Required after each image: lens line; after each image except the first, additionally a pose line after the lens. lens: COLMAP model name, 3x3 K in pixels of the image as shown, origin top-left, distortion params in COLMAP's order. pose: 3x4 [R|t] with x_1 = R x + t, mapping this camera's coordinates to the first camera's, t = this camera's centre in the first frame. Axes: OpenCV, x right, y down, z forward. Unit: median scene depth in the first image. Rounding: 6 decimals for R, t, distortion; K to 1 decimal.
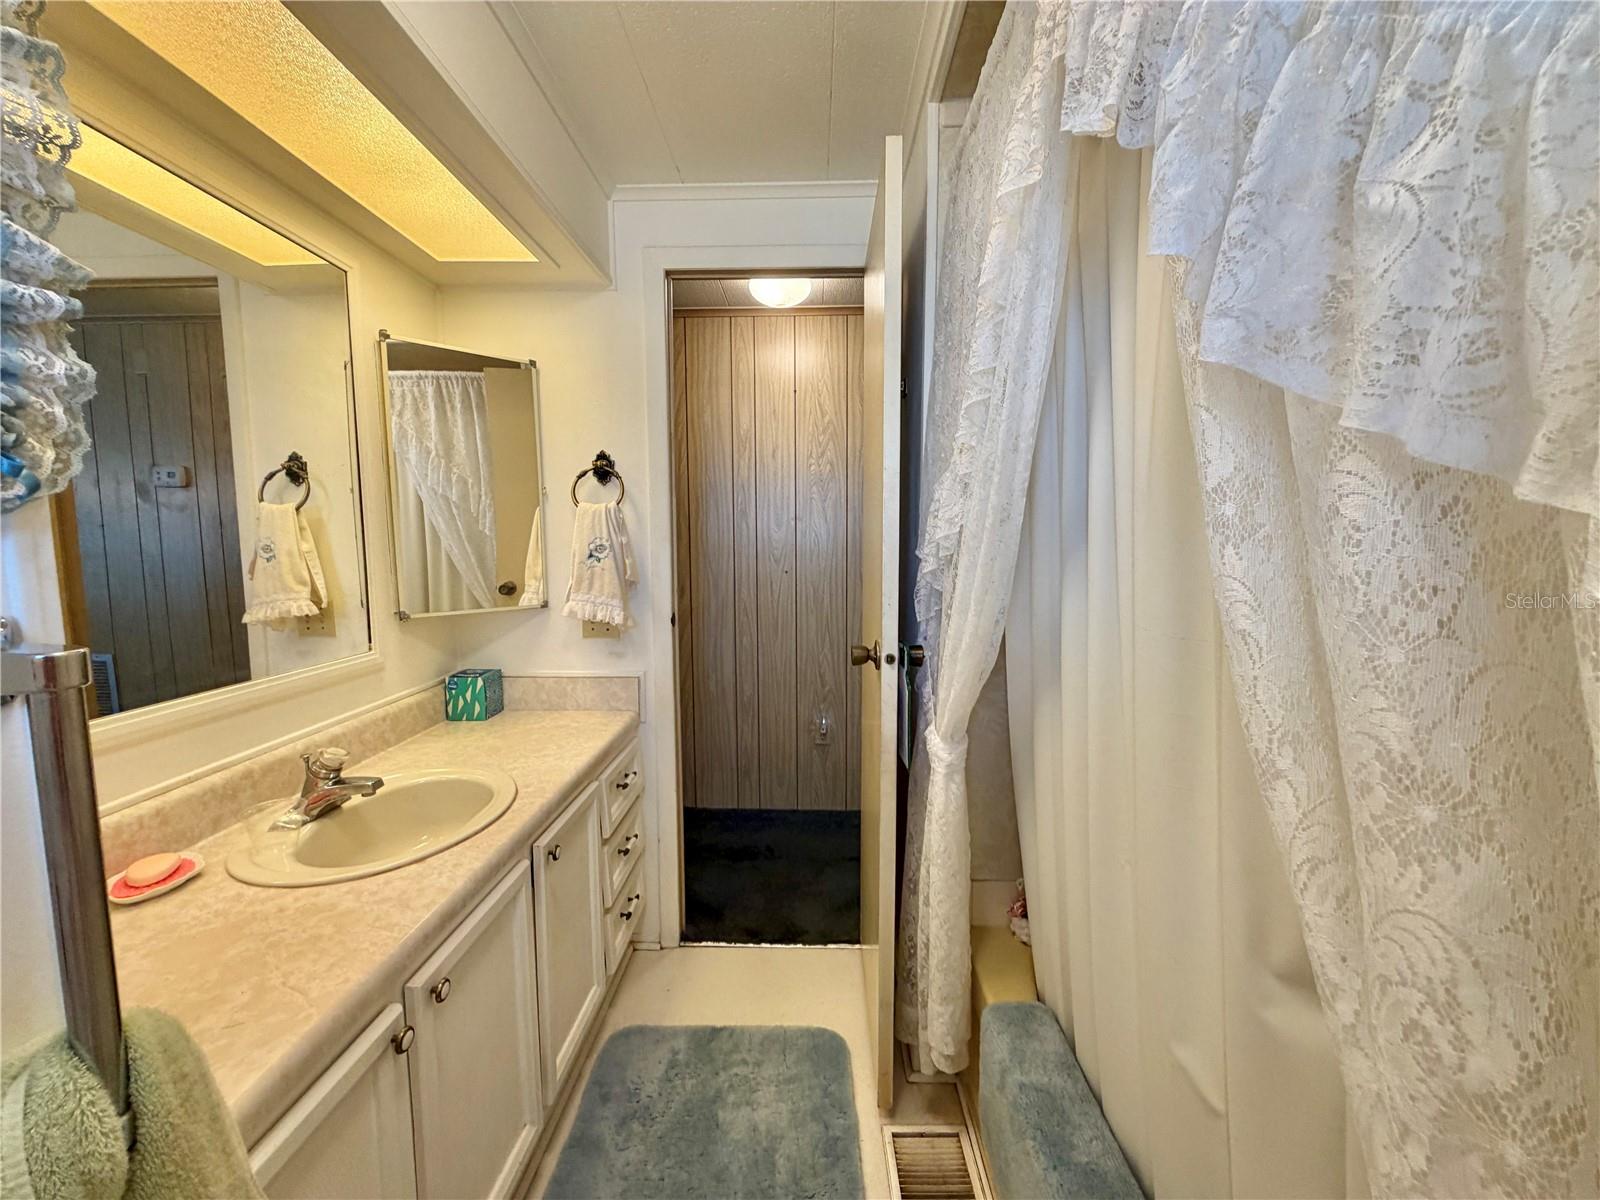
lens RADIAL K [[634.8, 0, 801.4], [0, 634.8, 599.7], [0, 0, 1]] dist [0.000422, 0.000099]
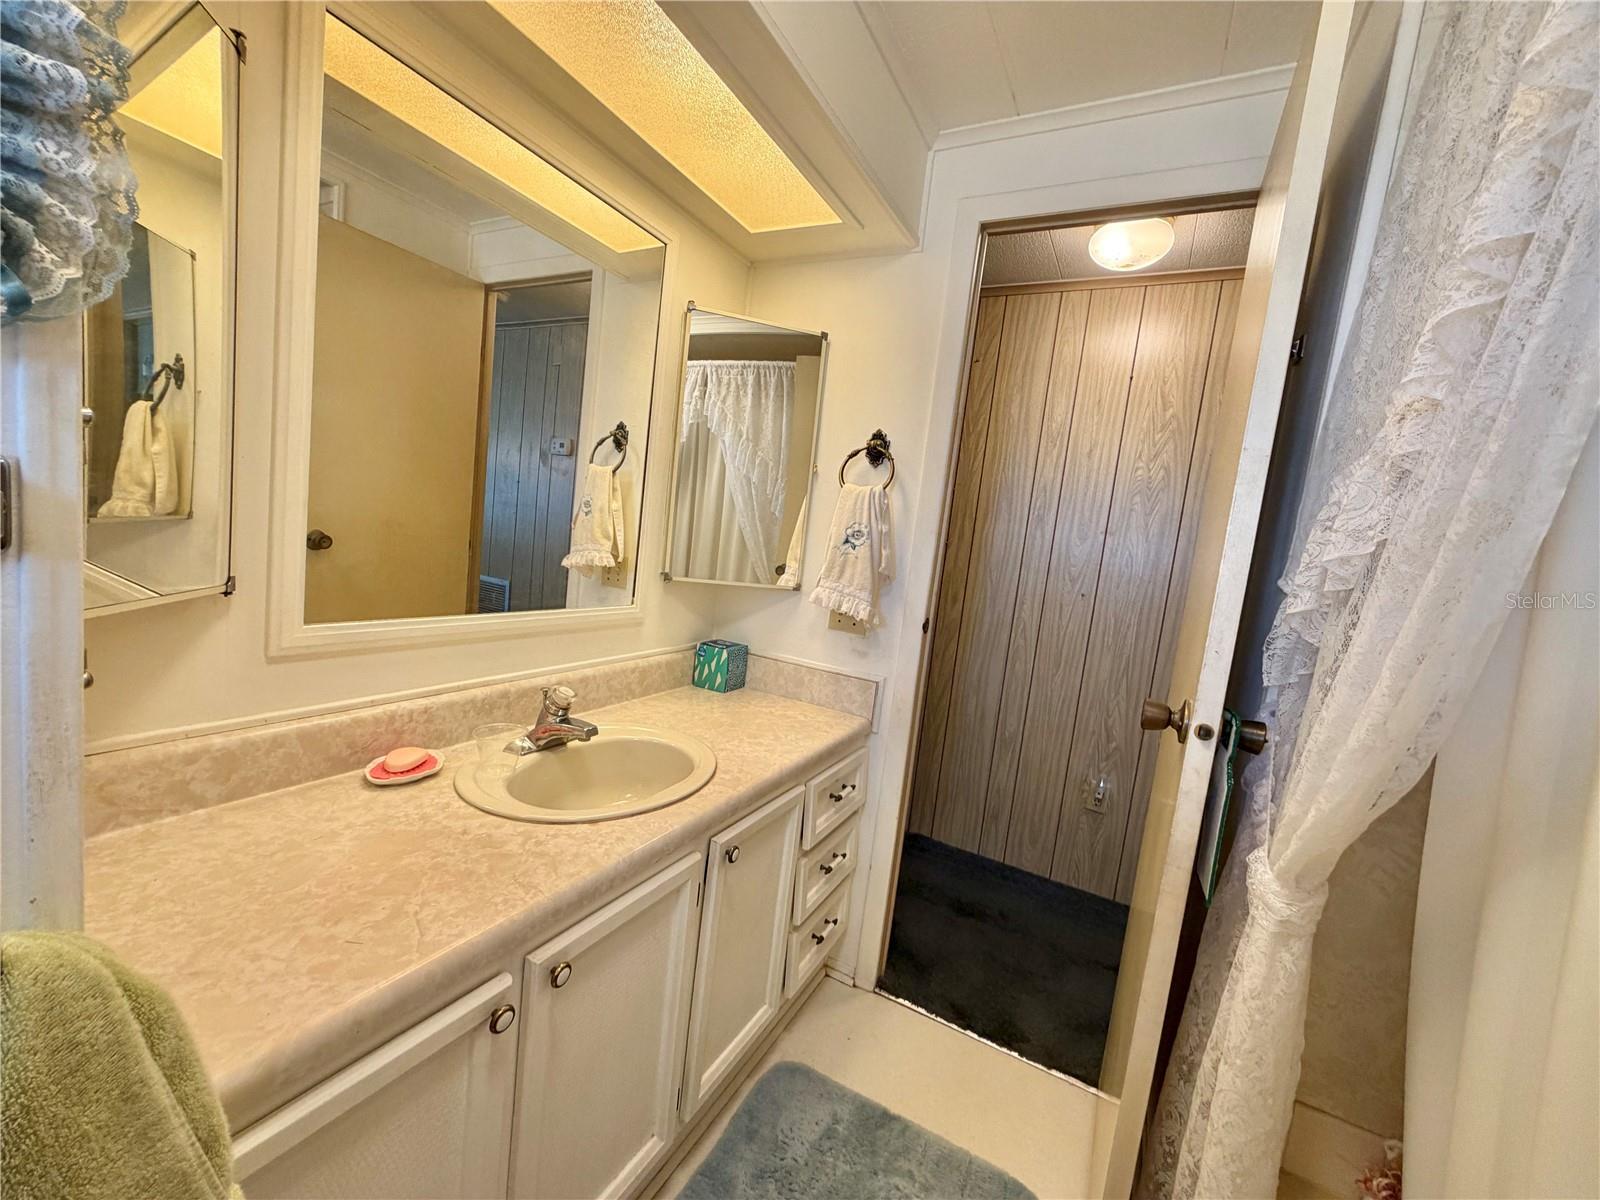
lens RADIAL K [[638.8, 0, 797.5], [0, 638.8, 601.5], [0, 0, 1]] dist [-0.000563, 0.000250]
pose [[0.885041, 0.151744, -0.440086, 0.026483], [-0.157753, 0.987207, 0.023142, 0.007106], [0.437968, 0.048943, 0.897657, 0.149817]]
